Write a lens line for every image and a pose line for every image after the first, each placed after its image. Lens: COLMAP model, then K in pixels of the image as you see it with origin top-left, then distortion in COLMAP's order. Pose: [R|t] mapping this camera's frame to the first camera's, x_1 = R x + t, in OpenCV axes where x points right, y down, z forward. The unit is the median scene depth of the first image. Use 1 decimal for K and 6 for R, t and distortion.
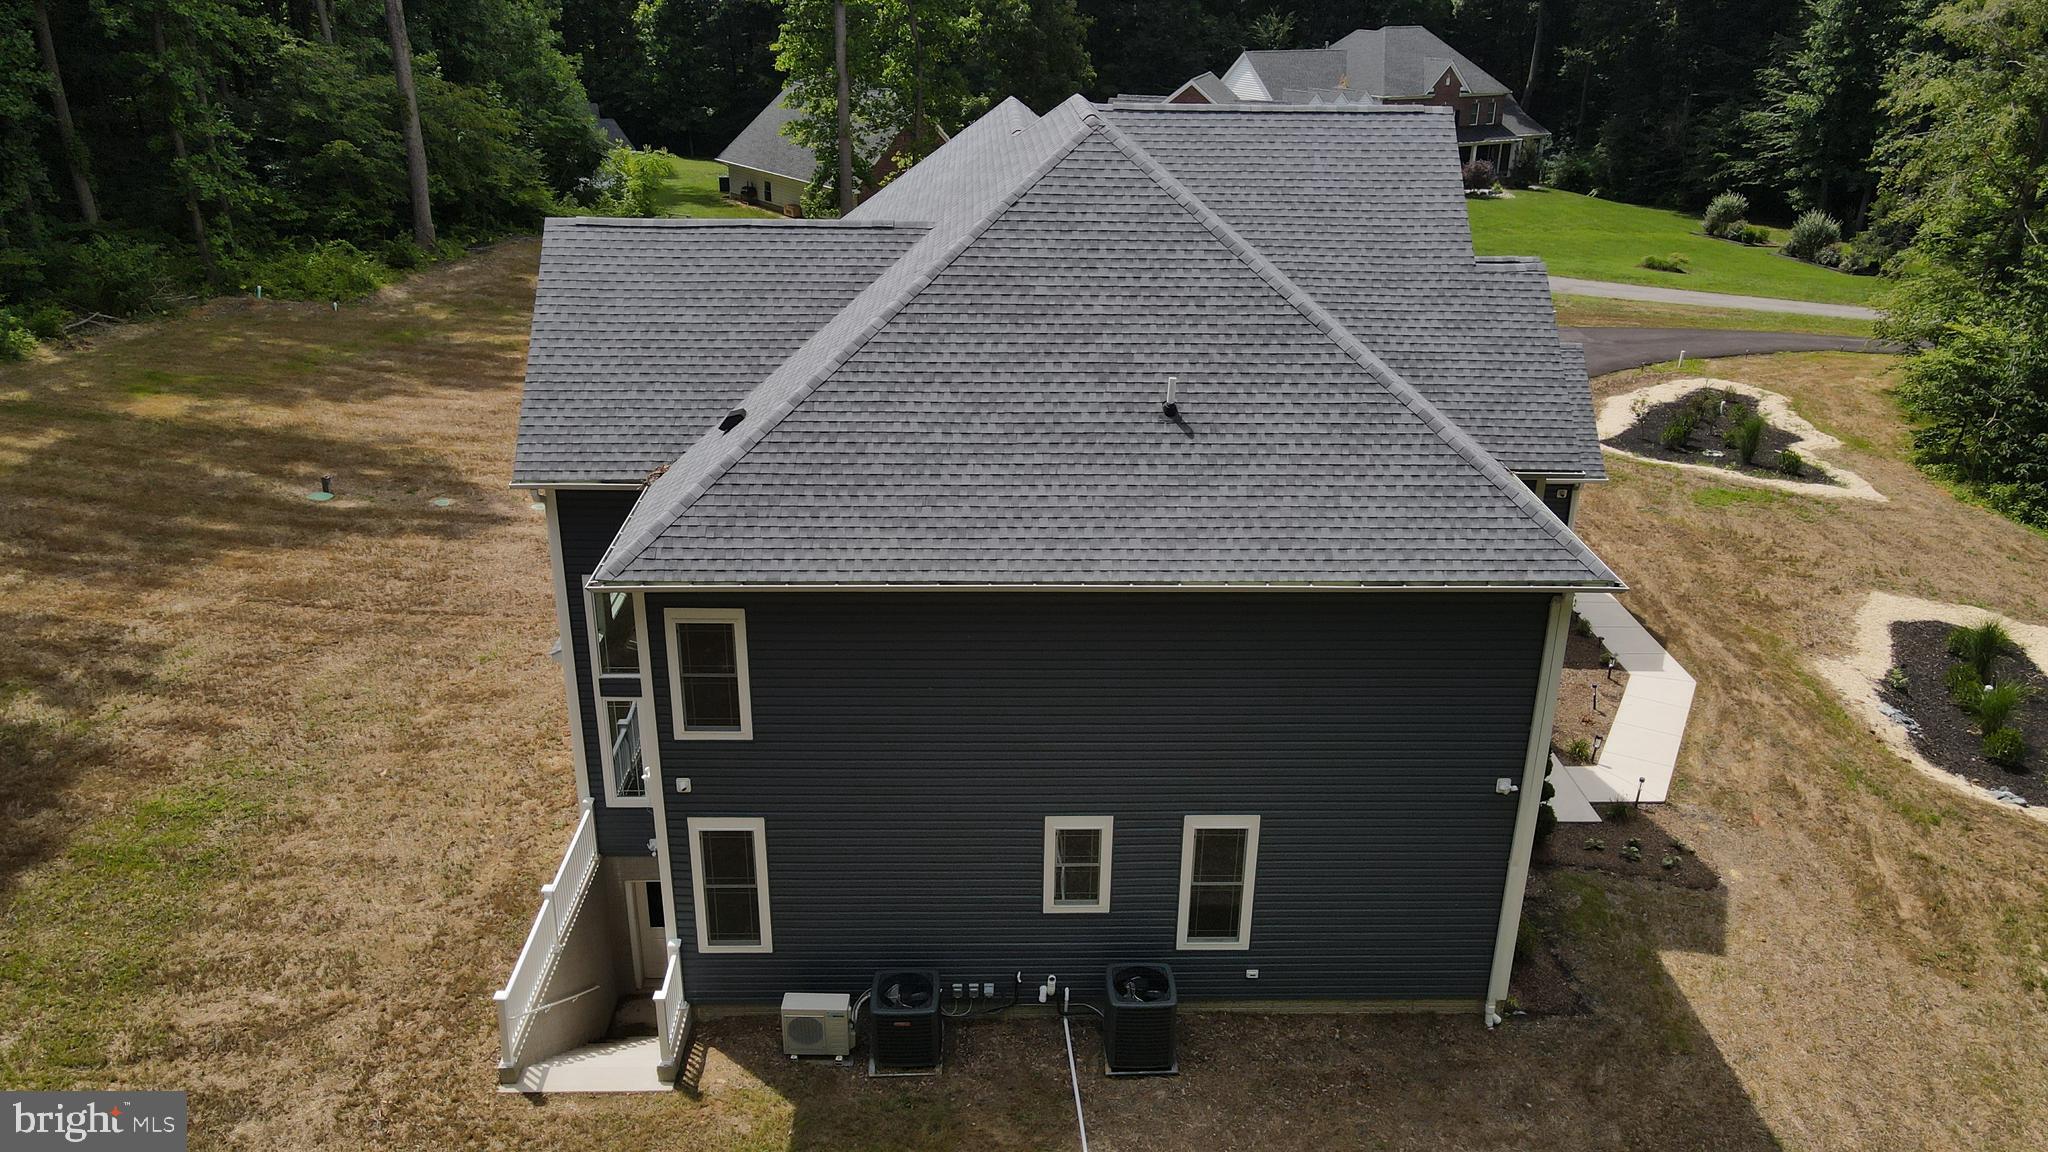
lens RADIAL K [[1507.7, 0, 1024.0], [0, 1507.7, 576.0], [0, 0, 1]] dist [-0.000667, 0.036436]
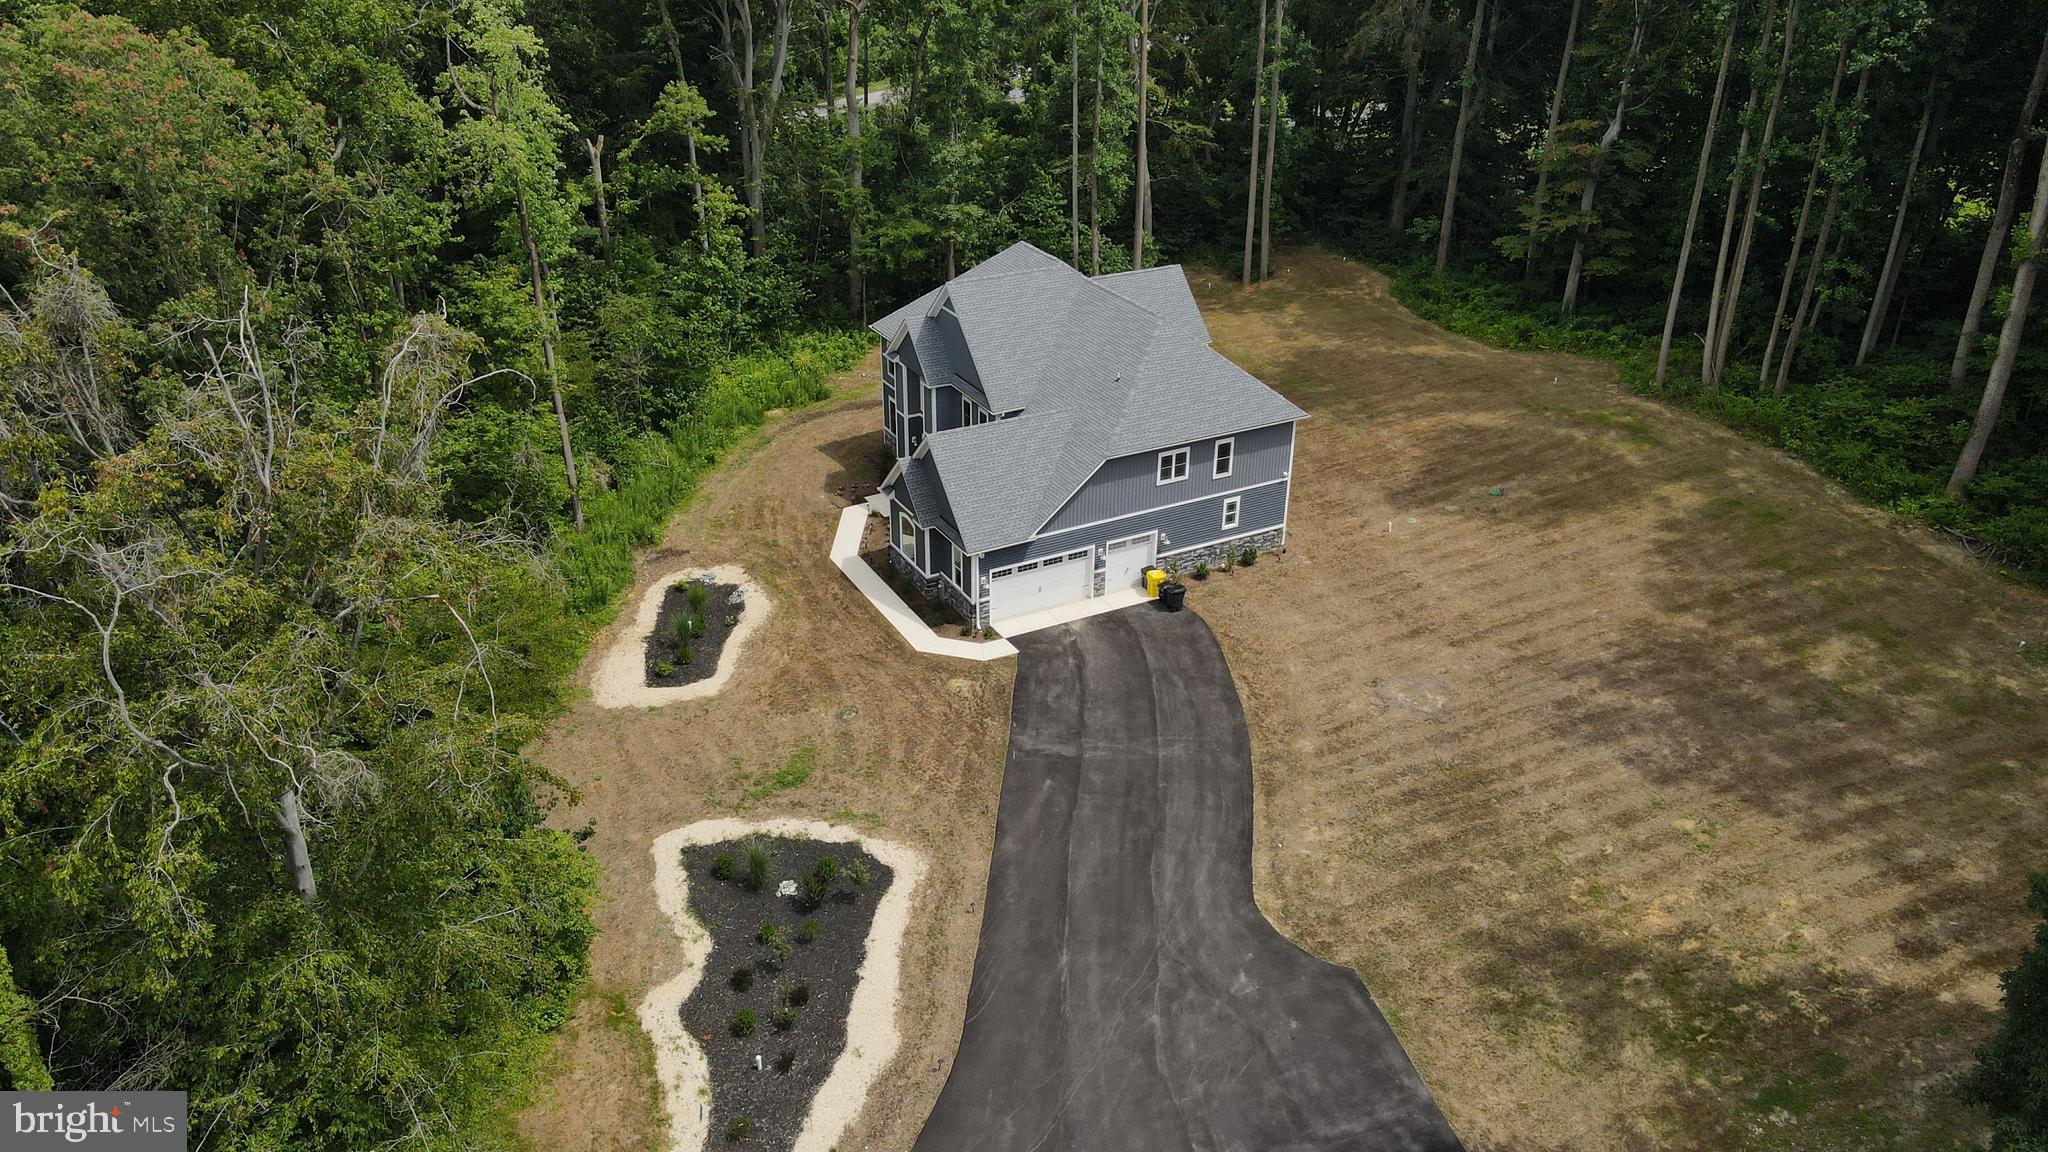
lens RADIAL K [[1507.7, 0, 1024.0], [0, 1507.7, 576.0], [0, 0, 1]] dist [-0.000667, 0.036436]
pose [[-0.889976, 0.192621, -0.413329, 1.127400], [-0.194410, 0.659634, 0.726008, -1.600972], [0.412490, 0.726485, -0.549611, 2.388944]]
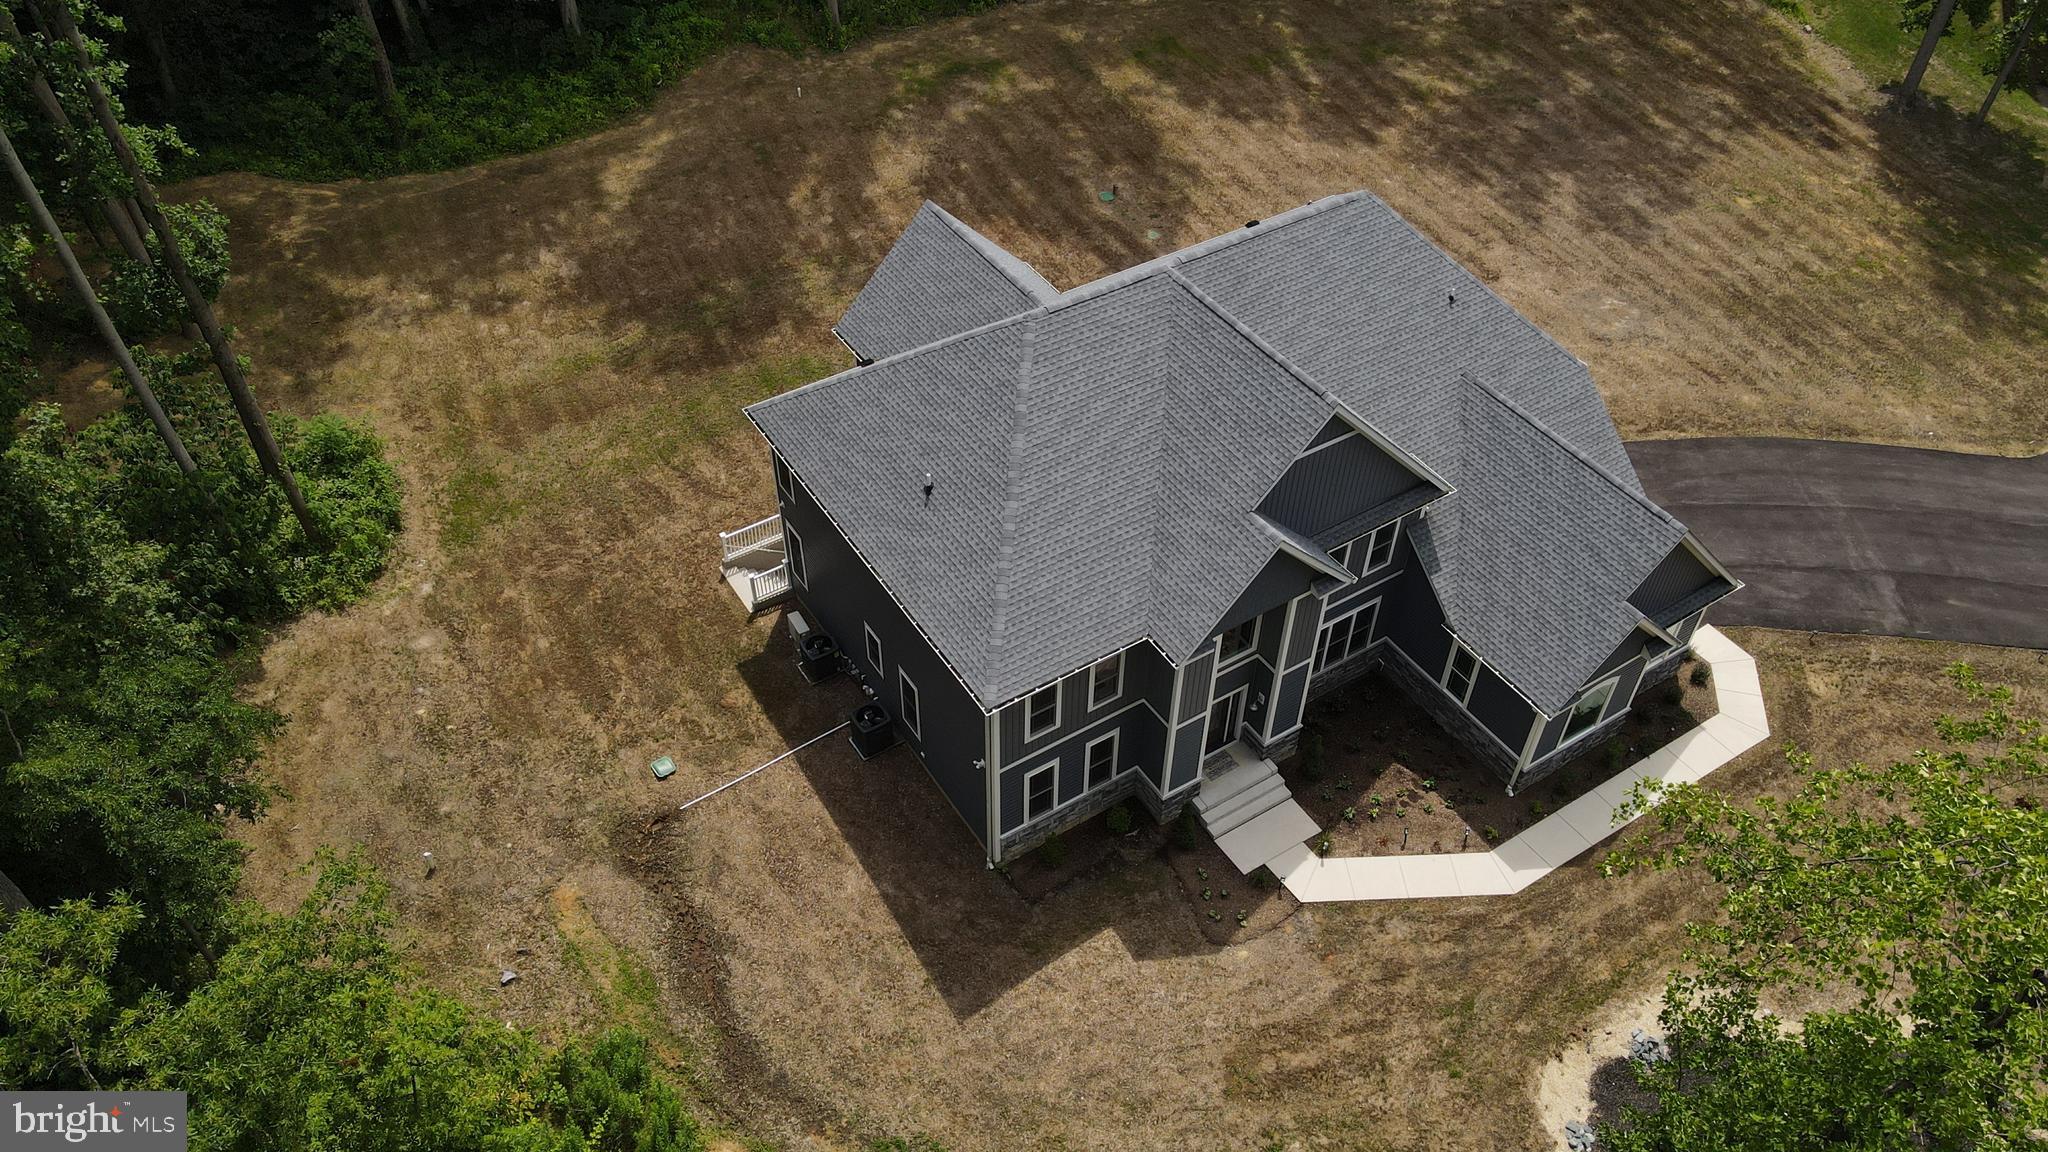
lens RADIAL K [[1507.7, 0, 1024.0], [0, 1507.7, 576.0], [0, 0, 1]] dist [-0.000667, 0.036436]
pose [[0.515194, 0.597618, -0.614352, 0.839077], [-0.331252, 0.799941, 0.500366, -0.610070], [0.790473, -0.054280, 0.610087, -0.029529]]
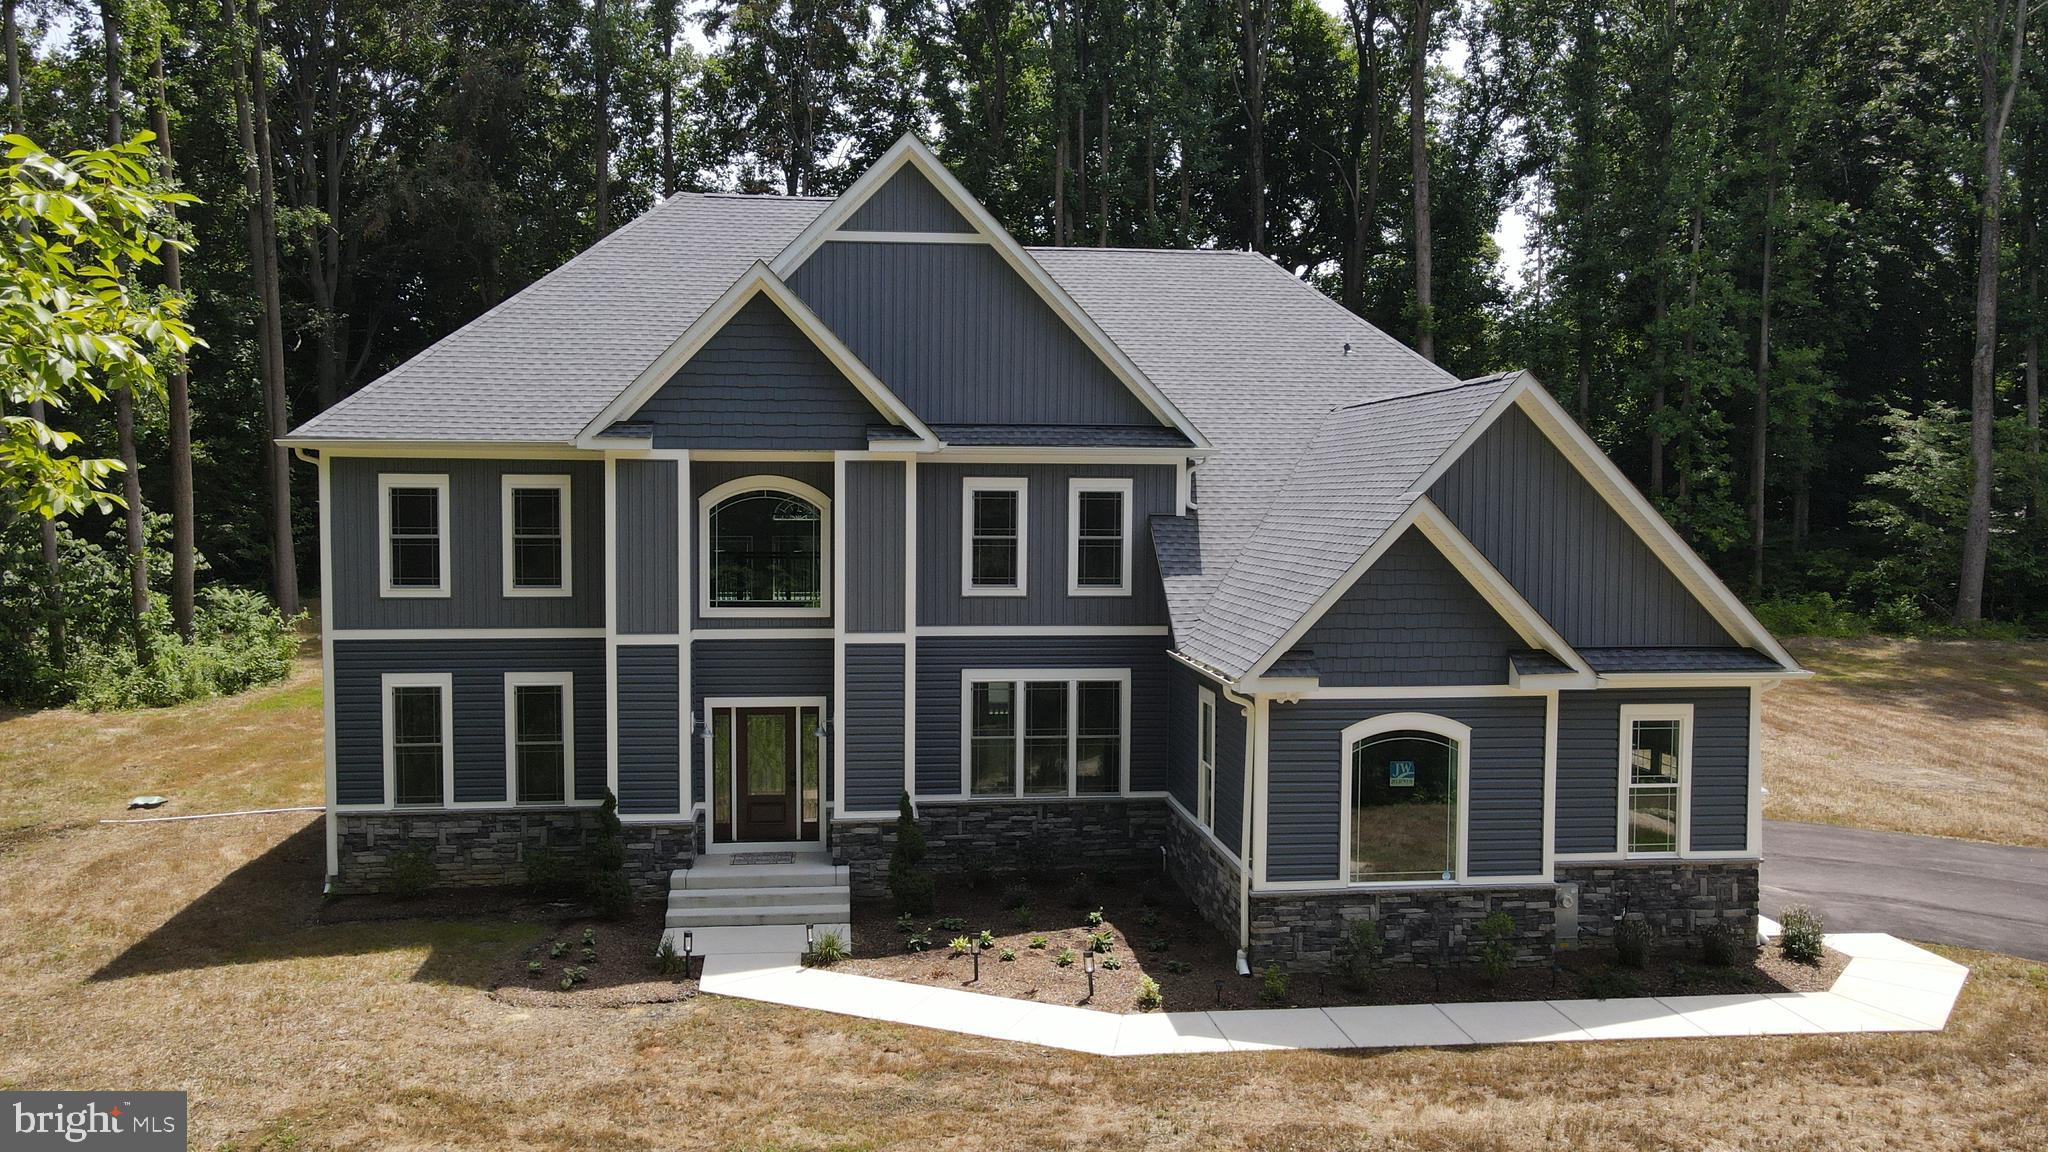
lens RADIAL K [[1507.7, 0, 1024.0], [0, 1507.7, 576.0], [0, 0, 1]] dist [-0.000667, 0.036436]
pose [[0.086620, 0.039909, -0.995442, 0.967885], [-0.385541, 0.922684, 0.003443, -0.073052], [0.918616, 0.383485, 0.095309, 0.867004]]
